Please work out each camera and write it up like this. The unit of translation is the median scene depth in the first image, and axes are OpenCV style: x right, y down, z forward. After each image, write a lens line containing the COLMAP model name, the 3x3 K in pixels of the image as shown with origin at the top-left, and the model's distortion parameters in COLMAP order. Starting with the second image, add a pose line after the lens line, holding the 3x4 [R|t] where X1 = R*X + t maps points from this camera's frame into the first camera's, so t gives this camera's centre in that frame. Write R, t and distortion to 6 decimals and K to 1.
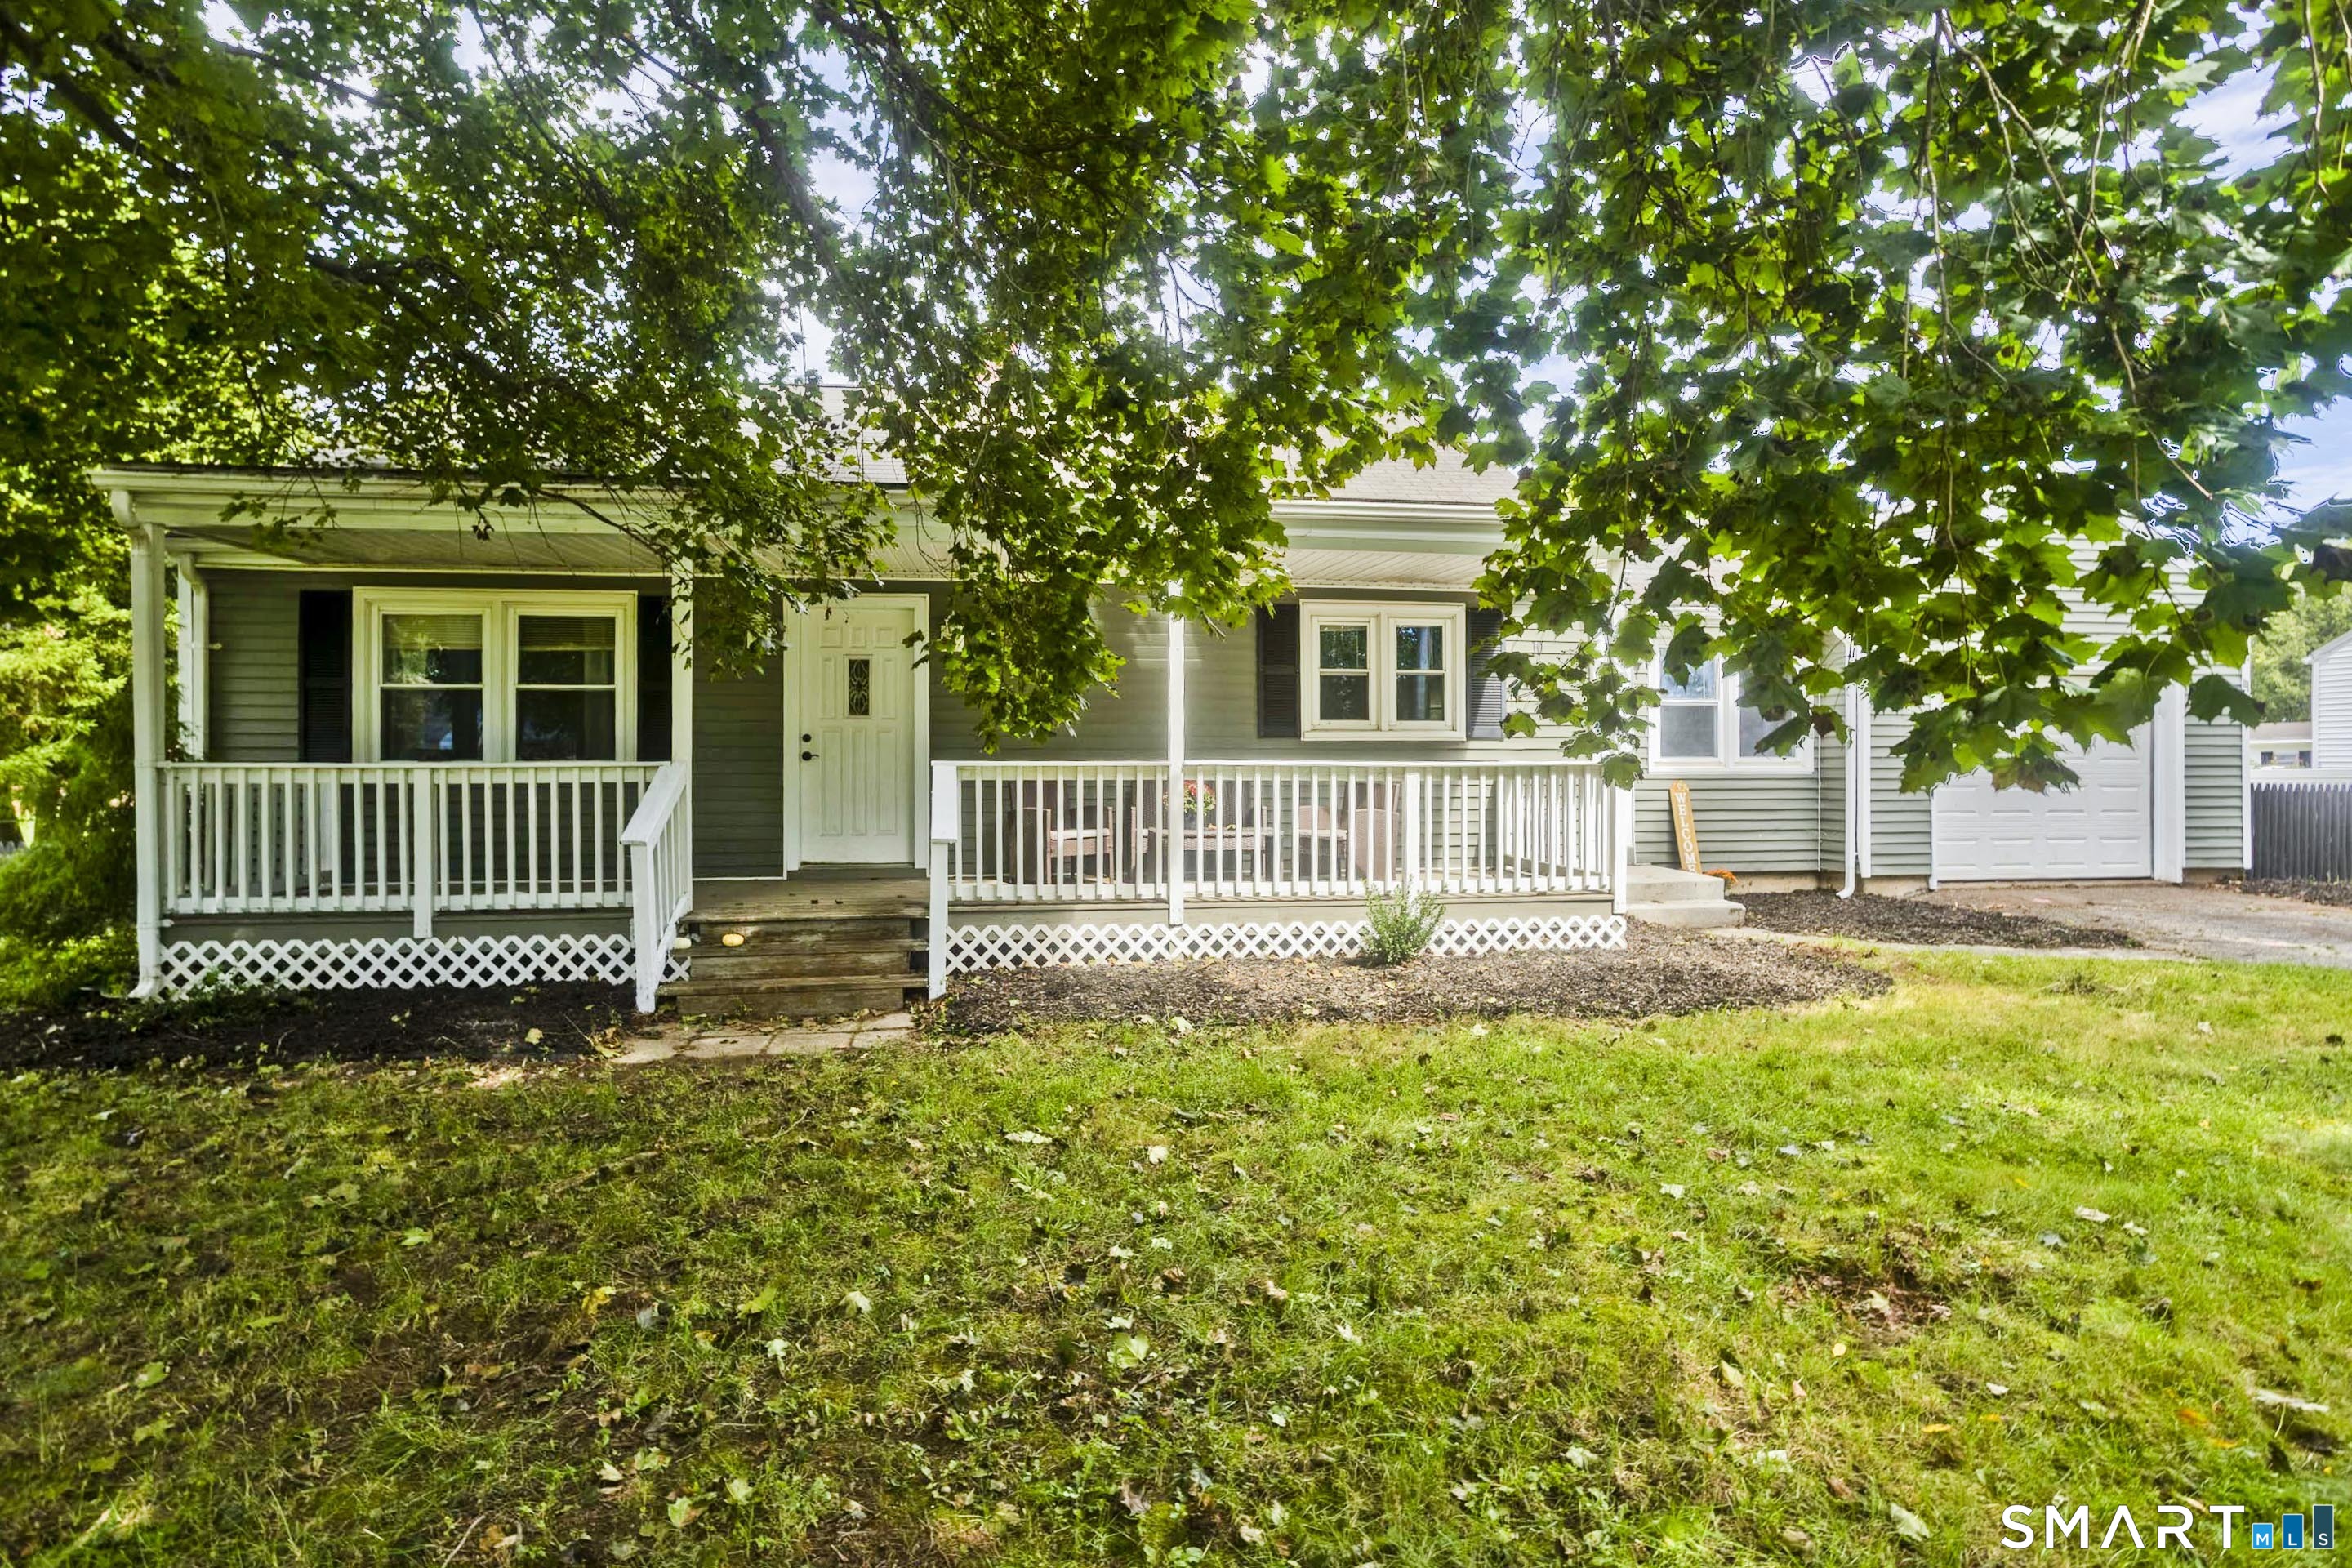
lens RADIAL K [[1160.1, 0, 1176.0], [0, 1160.1, 784.0], [0, 0, 1]] dist [-0.015872, -0.000345]
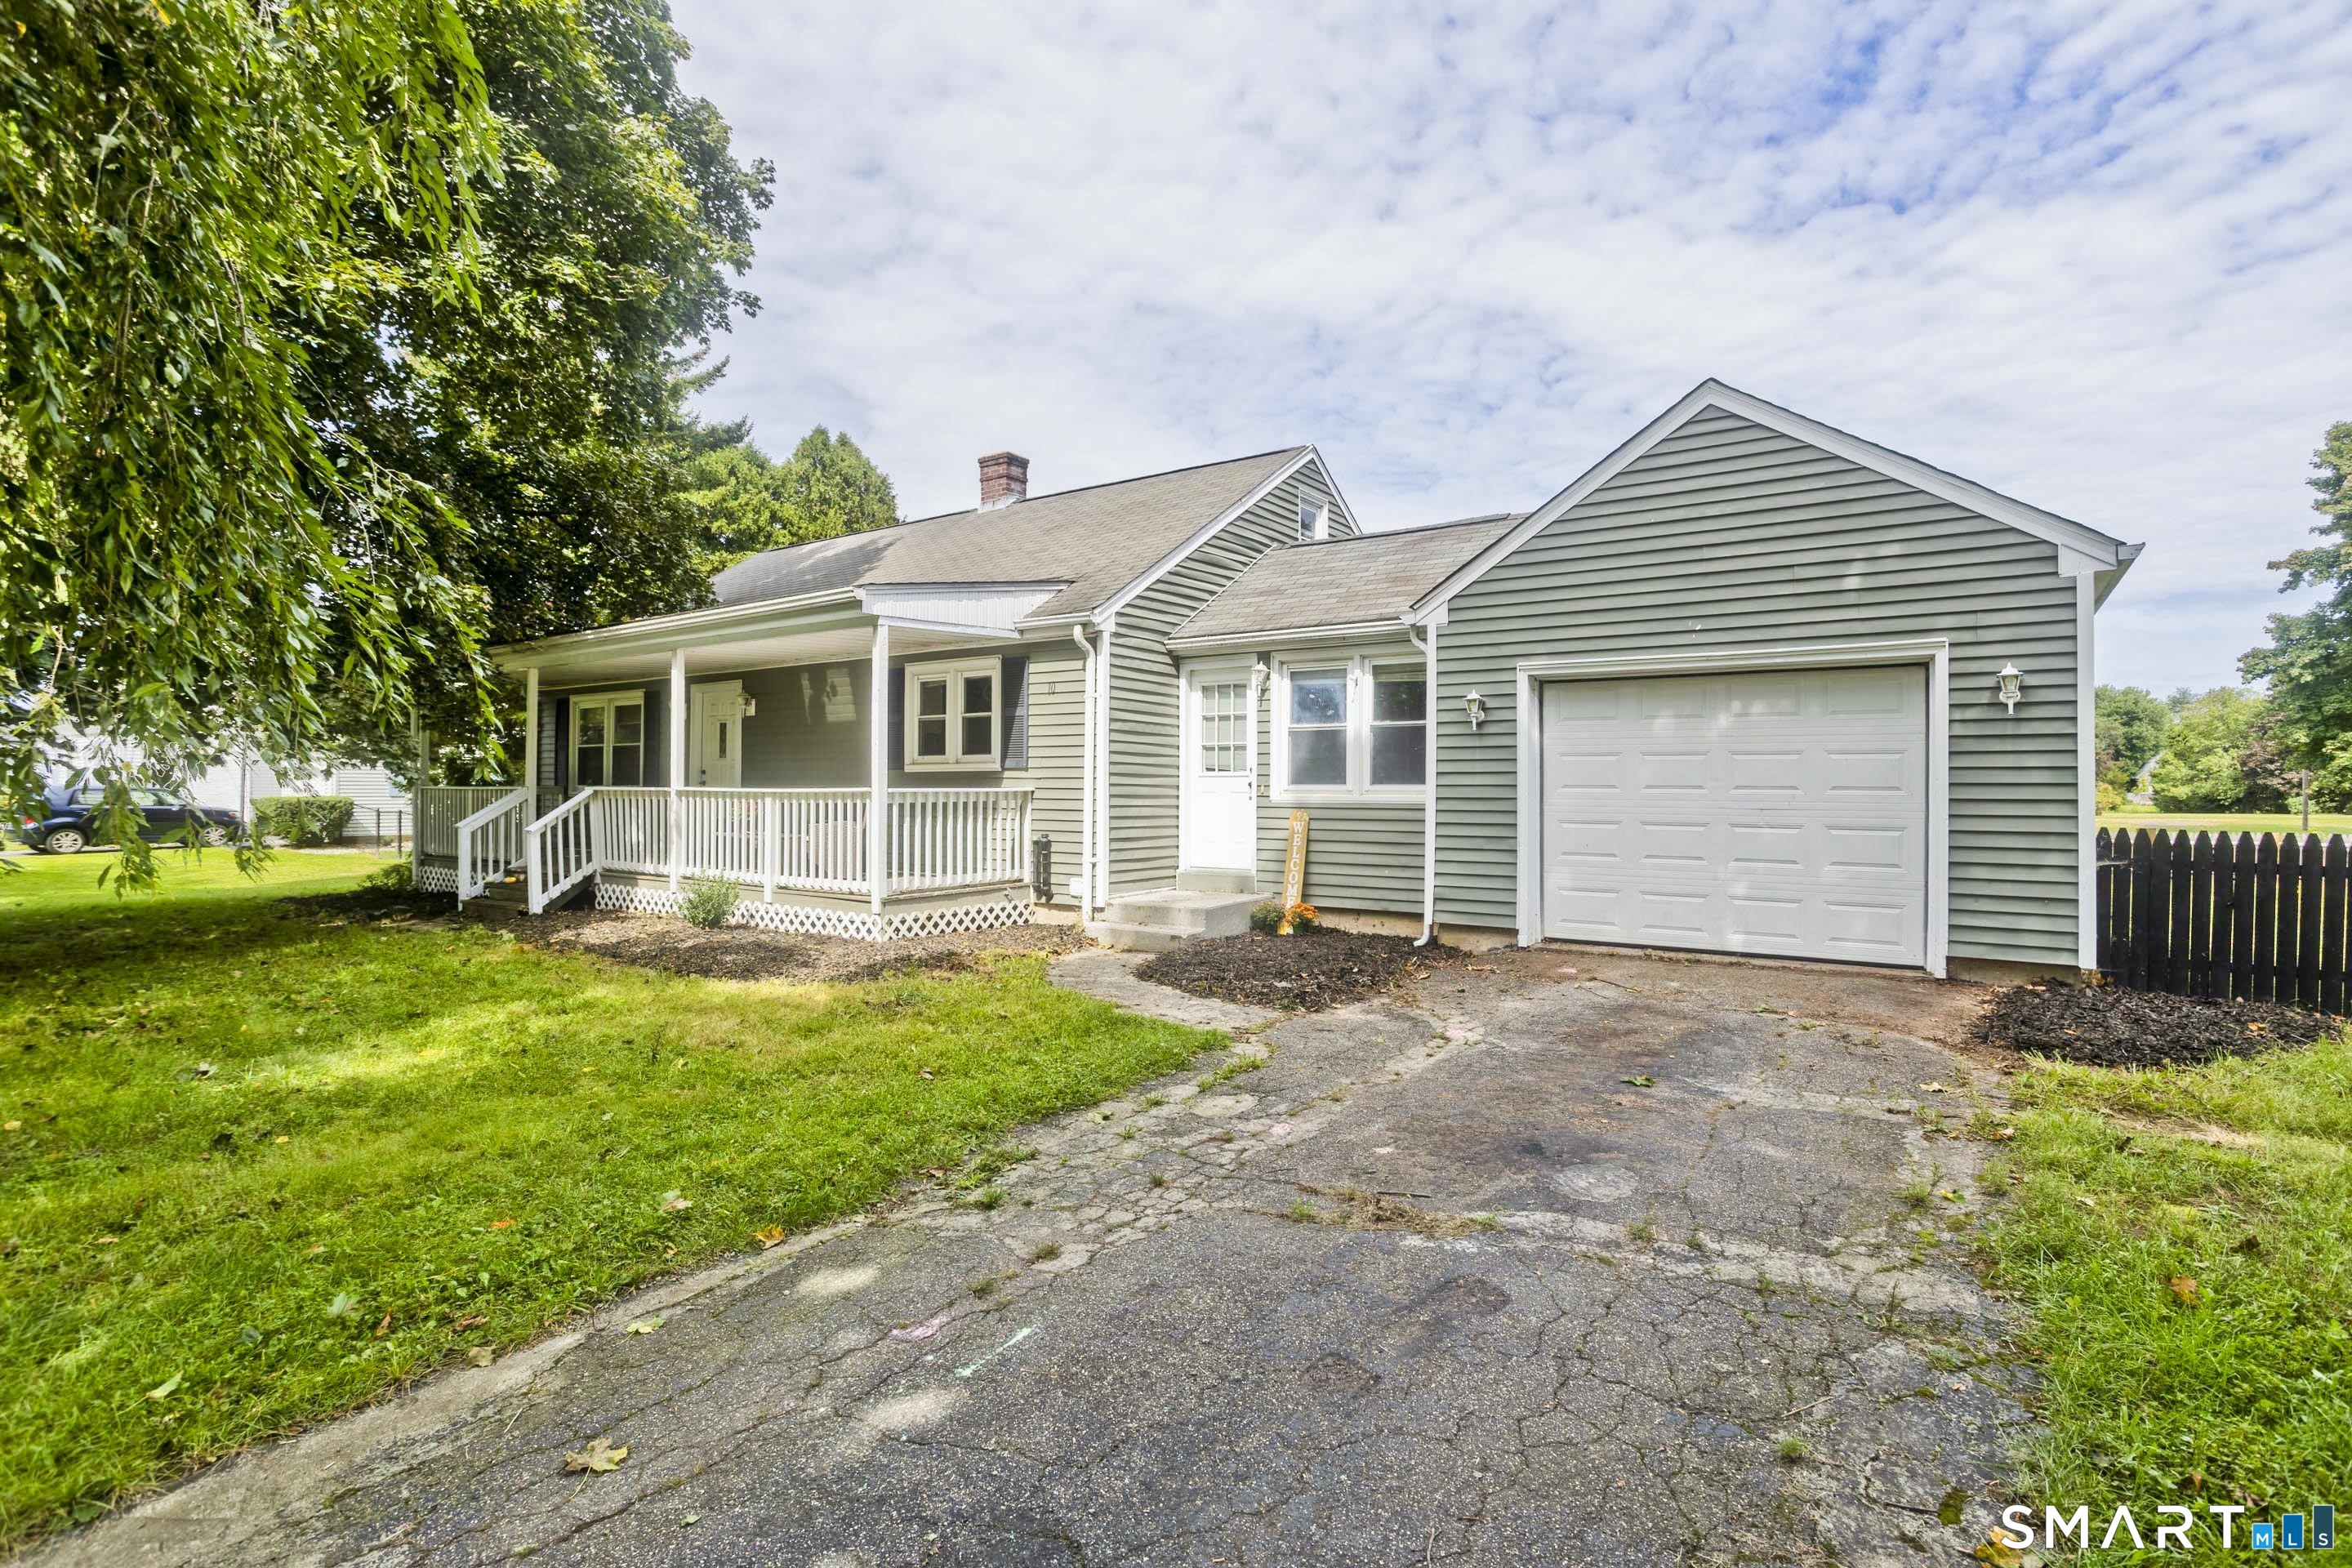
lens RADIAL K [[1160.1, 0, 1176.0], [0, 1160.1, 784.0], [0, 0, 1]] dist [-0.015872, -0.000345]
pose [[0.736779, -0.002596, -0.676128, 0.662092], [-0.025893, 0.999151, -0.032052, 0.005052], [0.675637, 0.041122, 0.736086, 0.142386]]
